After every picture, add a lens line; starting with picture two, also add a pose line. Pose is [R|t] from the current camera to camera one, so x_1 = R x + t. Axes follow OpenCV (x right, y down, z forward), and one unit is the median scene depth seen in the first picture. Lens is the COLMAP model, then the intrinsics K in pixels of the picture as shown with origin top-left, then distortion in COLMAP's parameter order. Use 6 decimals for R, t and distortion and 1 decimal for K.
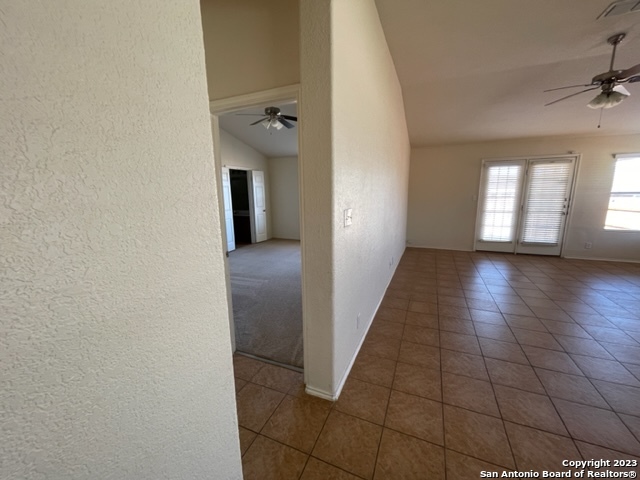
lens RADIAL K [[260.7, 0, 317.8], [0, 260.7, 241.4], [0, 0, 1]] dist [0.003351, 0.000671]
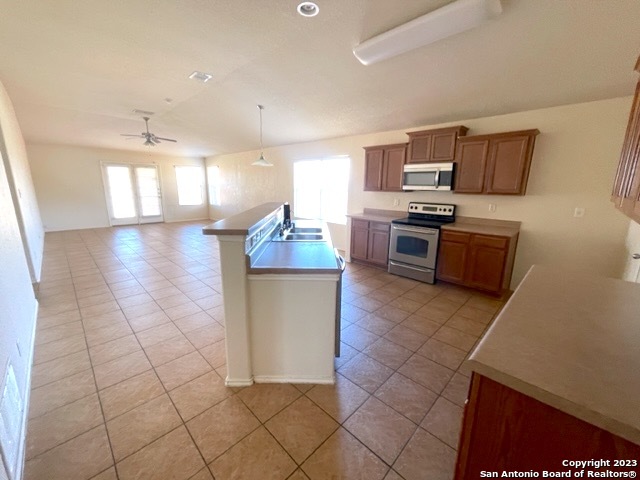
lens RADIAL K [[260.7, 0, 317.7], [0, 260.7, 241.0], [0, 0, 1]] dist [0.003351, 0.000671]
pose [[0.381154, -0.175517, 0.907698, -0.297708], [0.152600, 0.980290, 0.125475, 0.120324], [-0.911831, 0.090689, 0.400425, -0.632808]]
